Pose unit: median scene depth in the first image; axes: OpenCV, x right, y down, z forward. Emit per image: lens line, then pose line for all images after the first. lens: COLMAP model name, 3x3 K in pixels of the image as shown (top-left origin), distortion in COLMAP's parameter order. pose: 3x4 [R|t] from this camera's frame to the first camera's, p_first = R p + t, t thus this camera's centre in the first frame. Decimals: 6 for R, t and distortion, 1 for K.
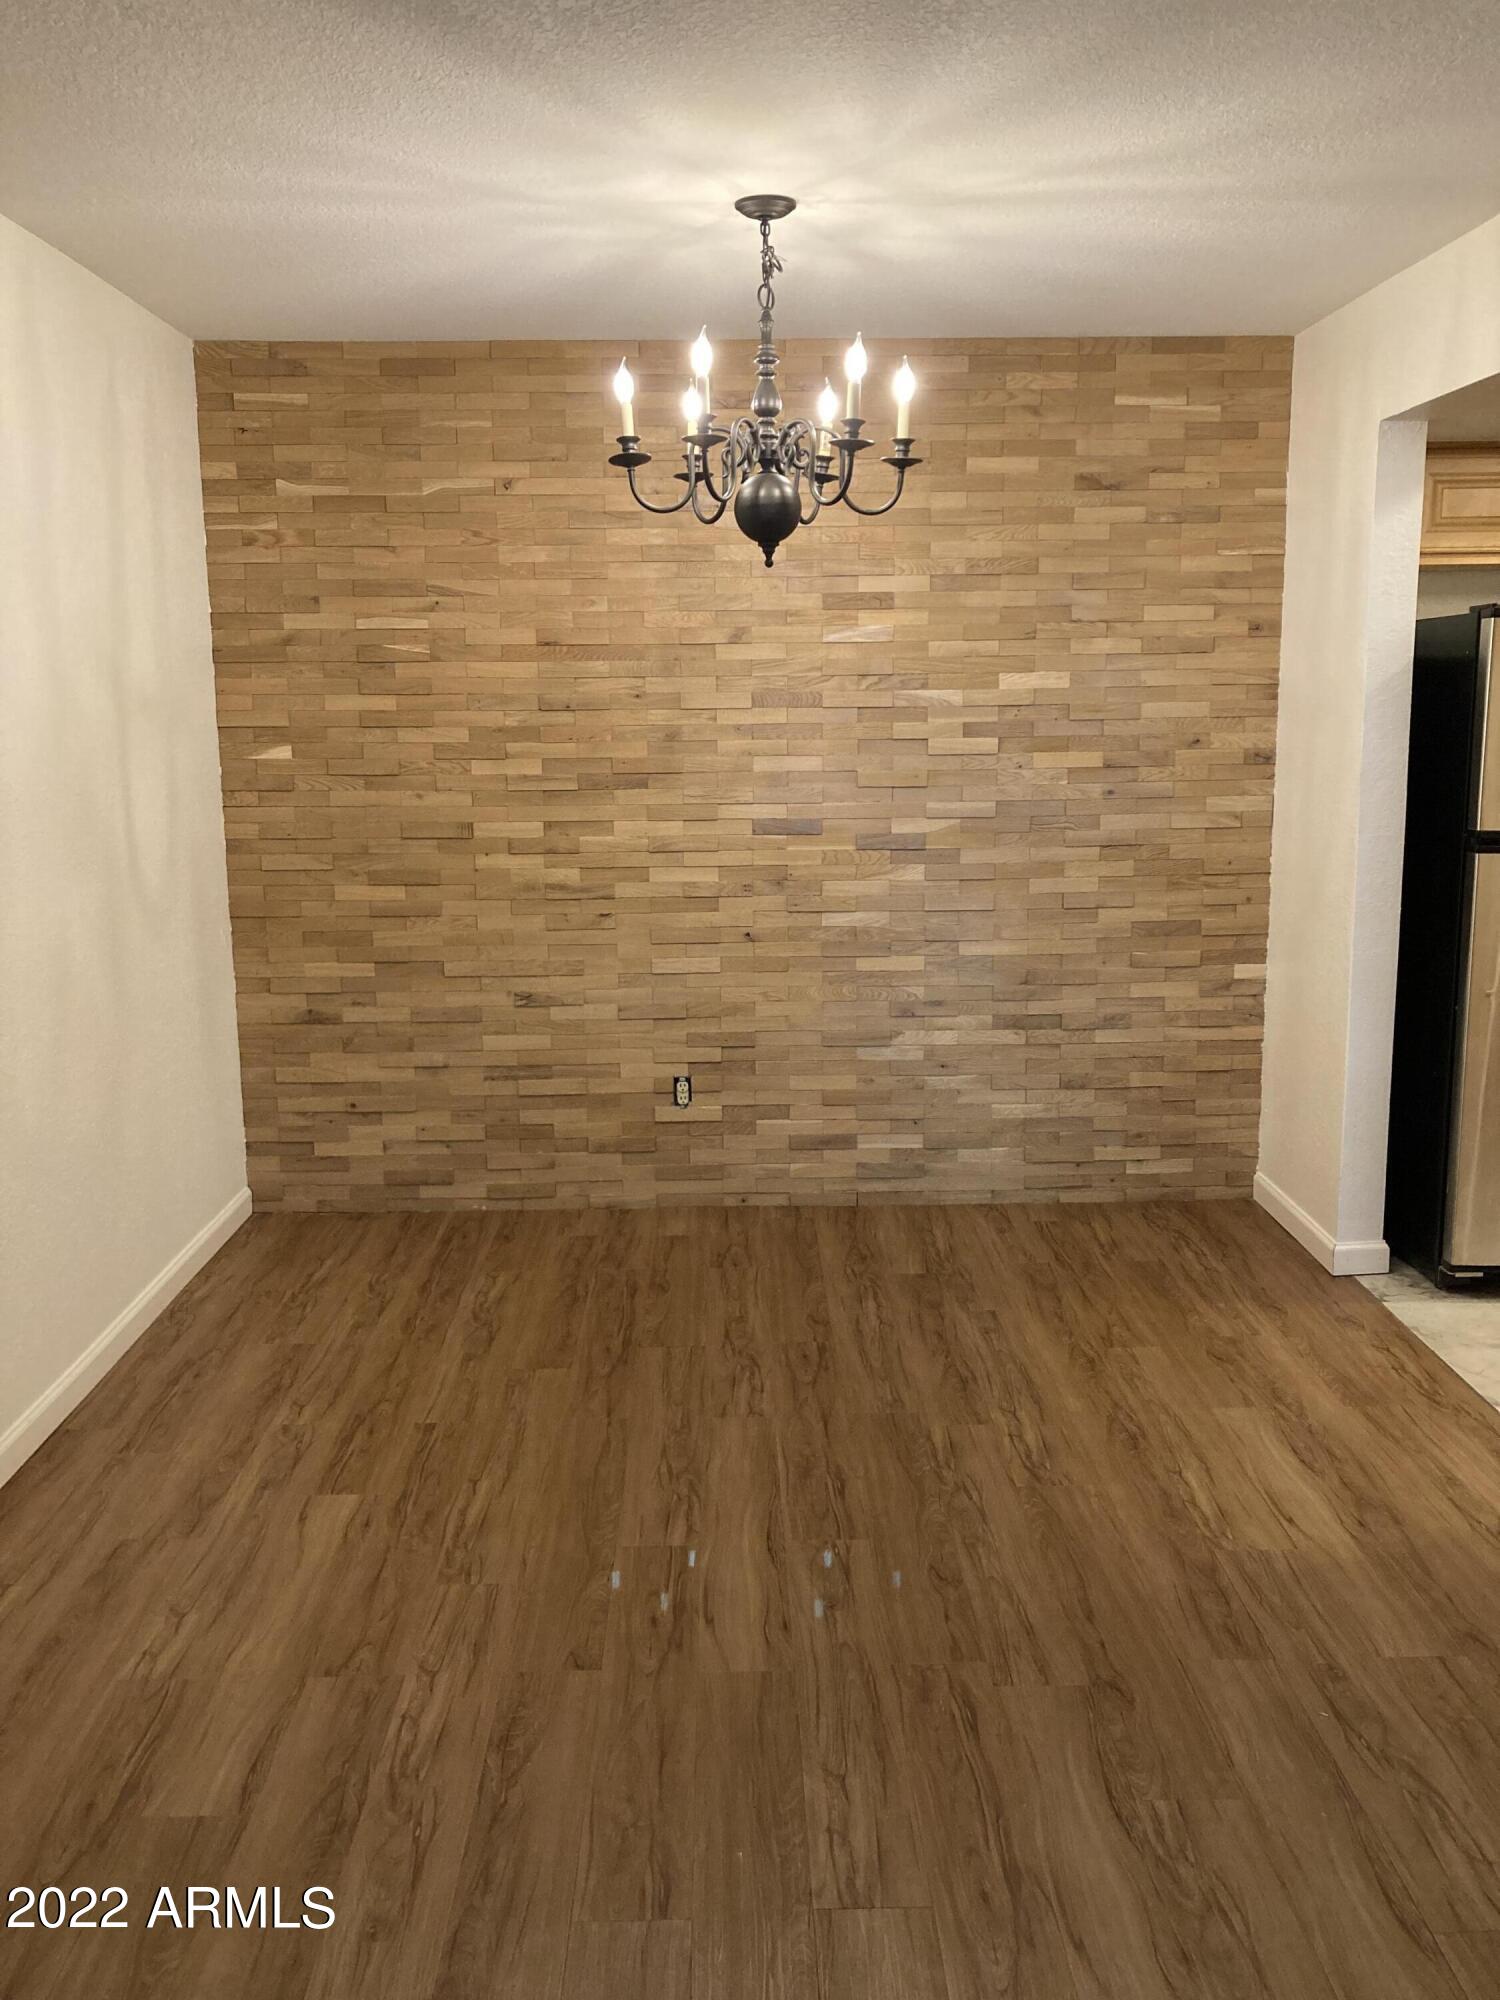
lens RADIAL K [[1635.8, 0, 747.6], [0, 1635.8, 983.2], [0, 0, 1]] dist [0.028576, -0.028981]
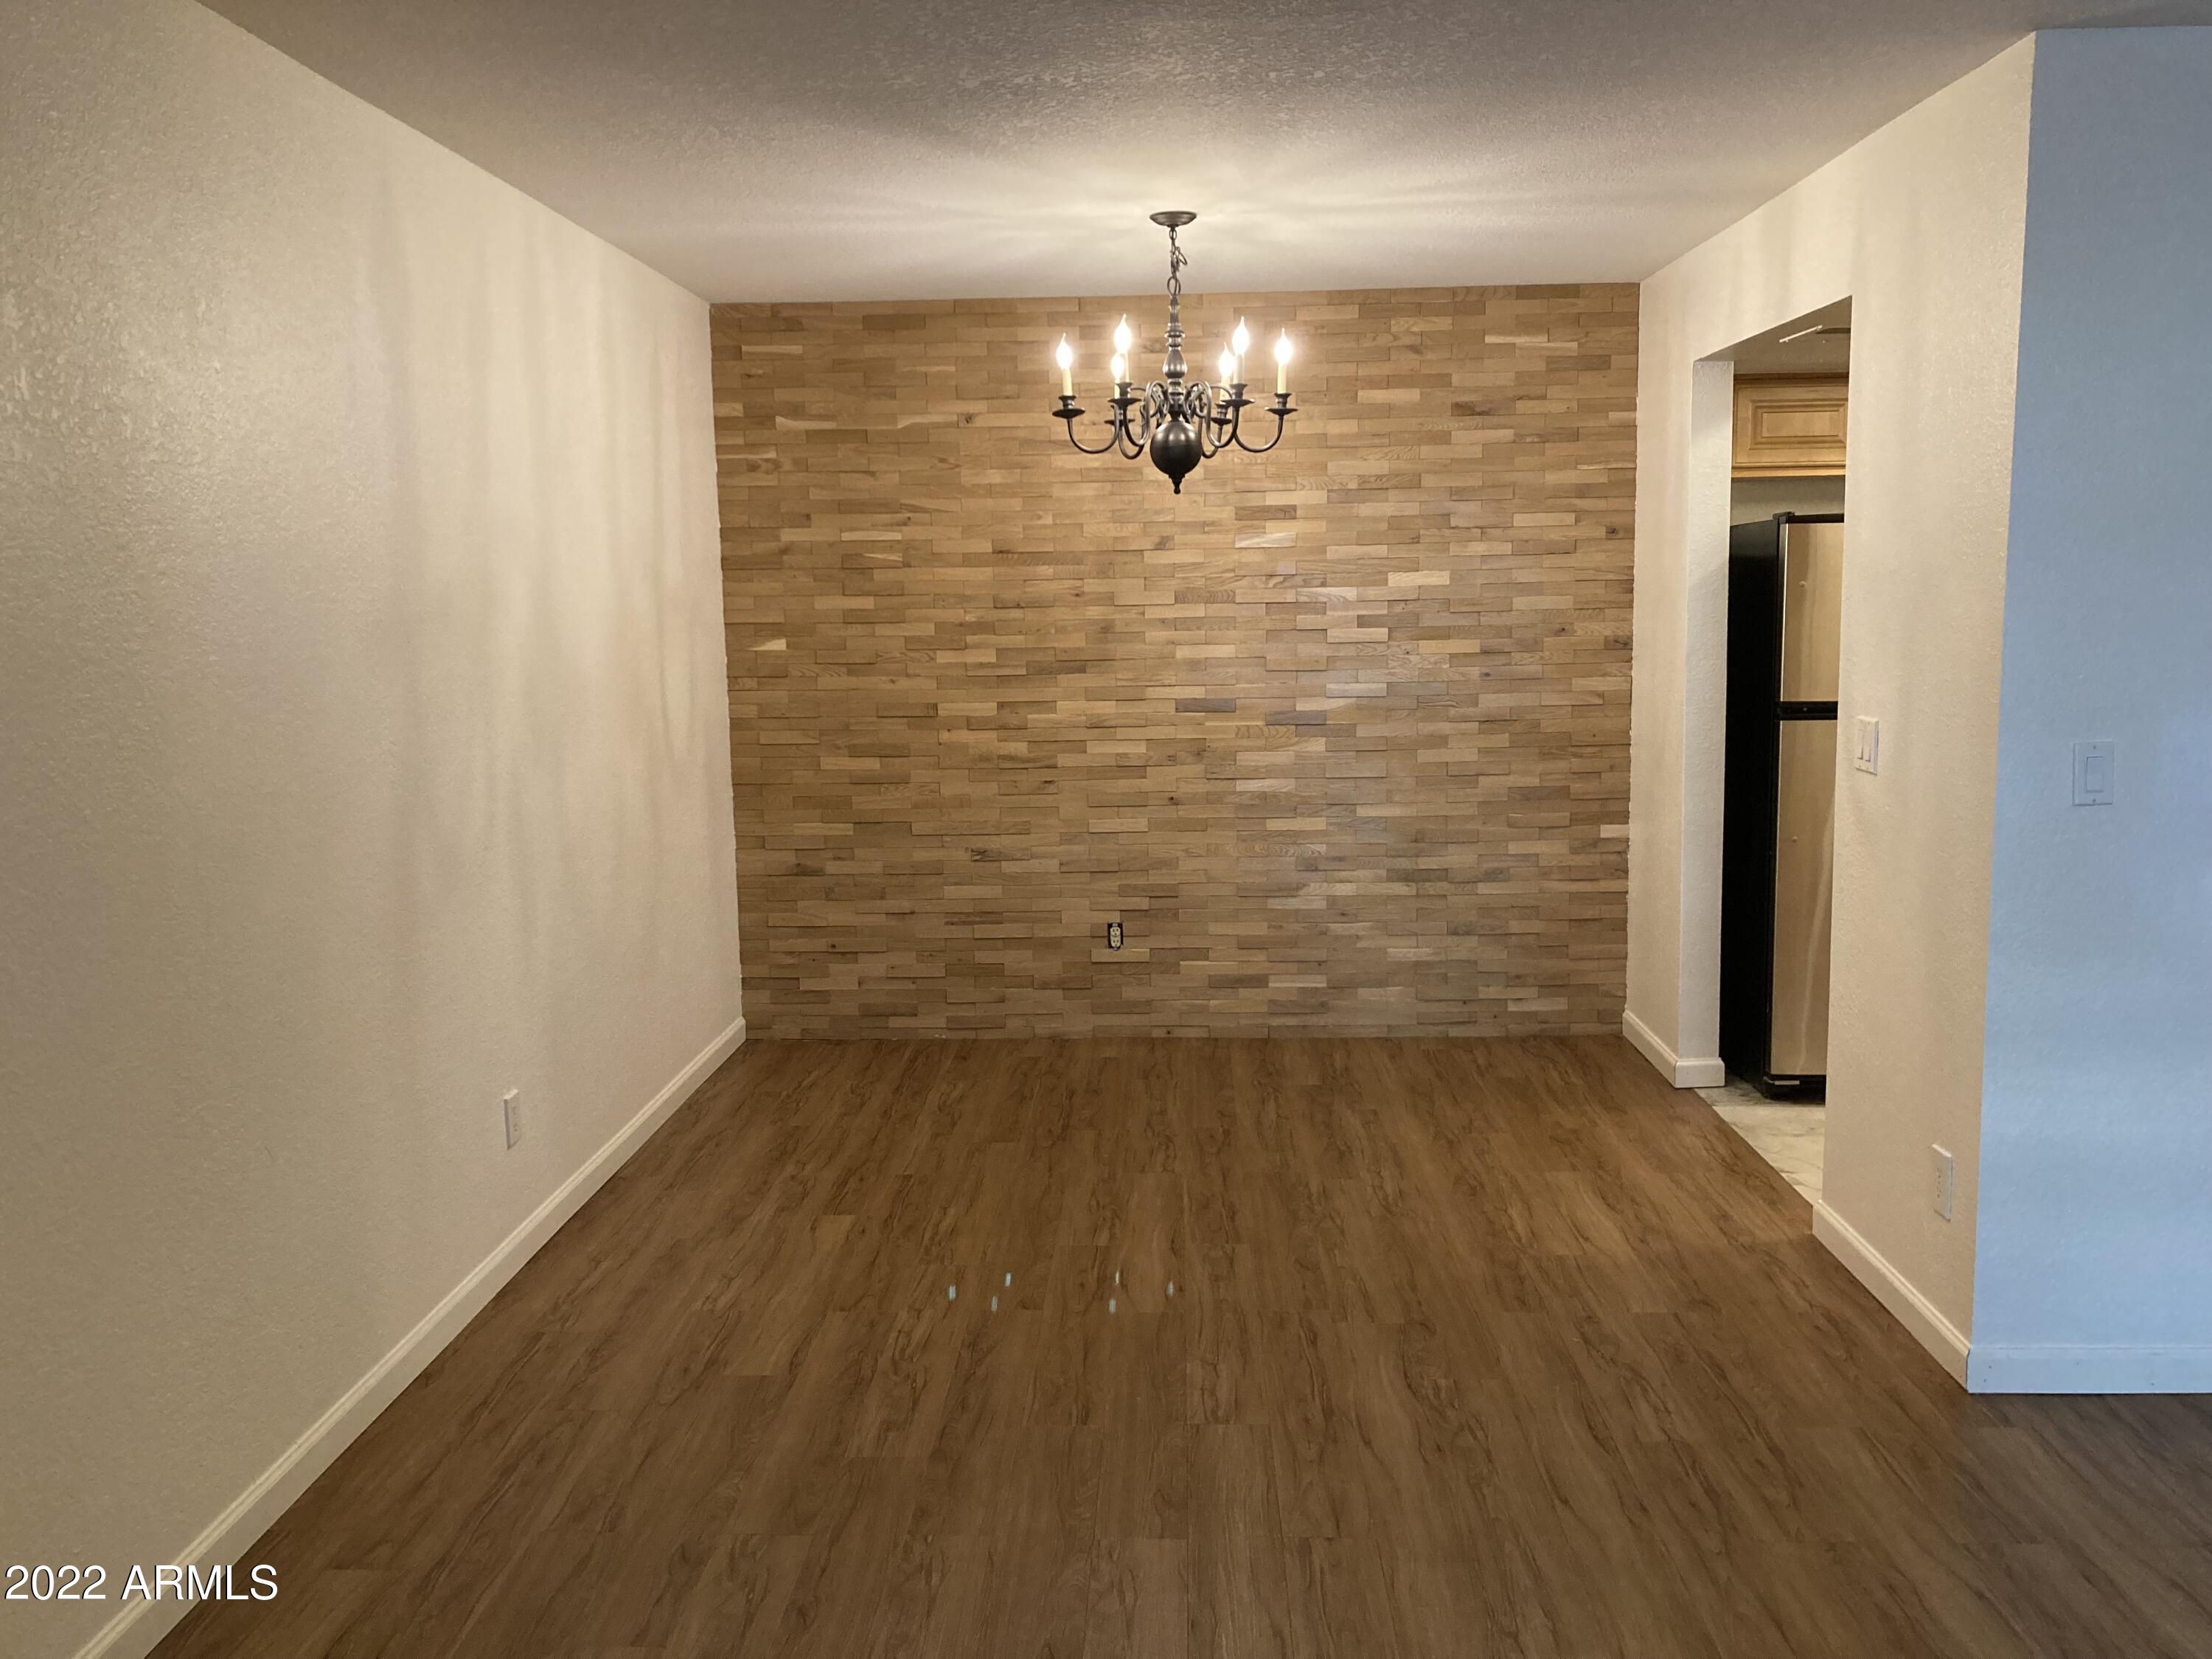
lens RADIAL K [[1809.2, 0, 1097.1], [0, 1809.2, 844.6], [0, 0, 1]] dist [0.028576, -0.028981]
pose [[0.998046, 0.000346, -0.062489, 0.031923], [-0.002639, 0.999326, -0.036609, 0.058270], [0.062435, 0.036702, 0.997374, -0.326680]]
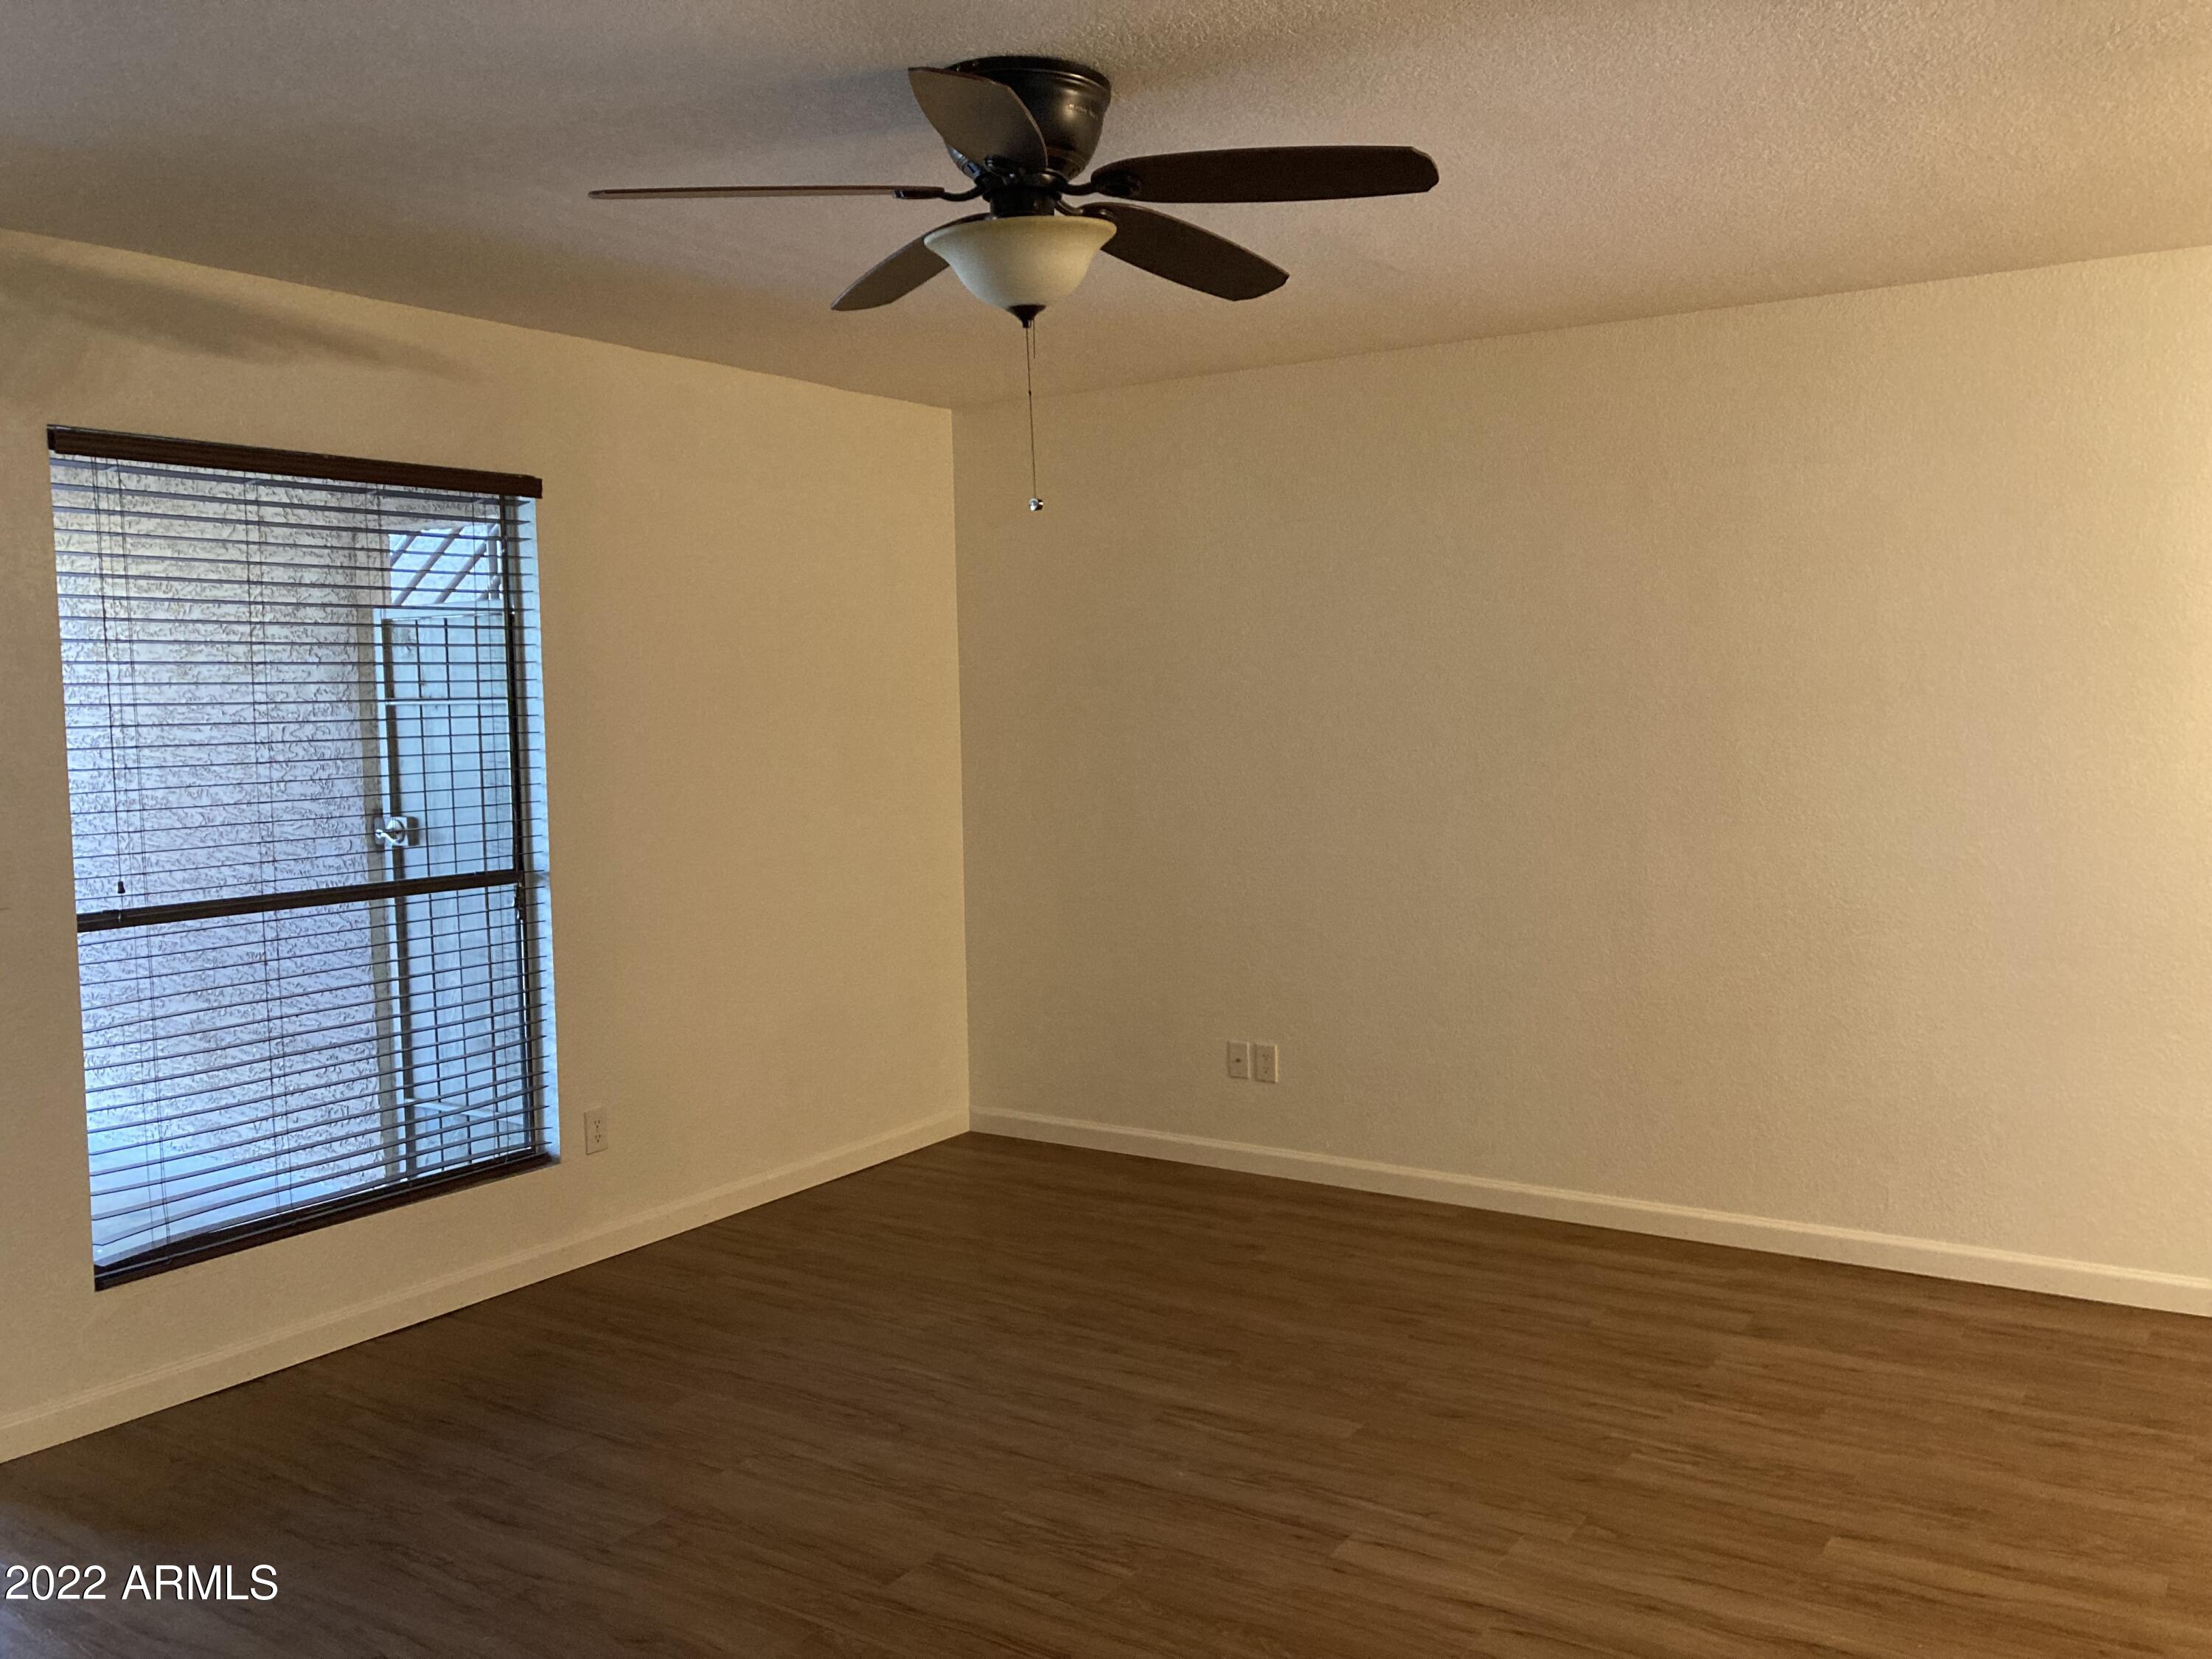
lens RADIAL K [[1809.2, 0, 1116.9], [0, 1809.2, 826.0], [0, 0, 1]] dist [0.028576, -0.028981]
pose [[-0.568876, 0.083300, -0.818194, 0.857991], [-0.109039, 0.978435, 0.175427, -0.082664], [0.815163, 0.189011, -0.547526, 0.425037]]
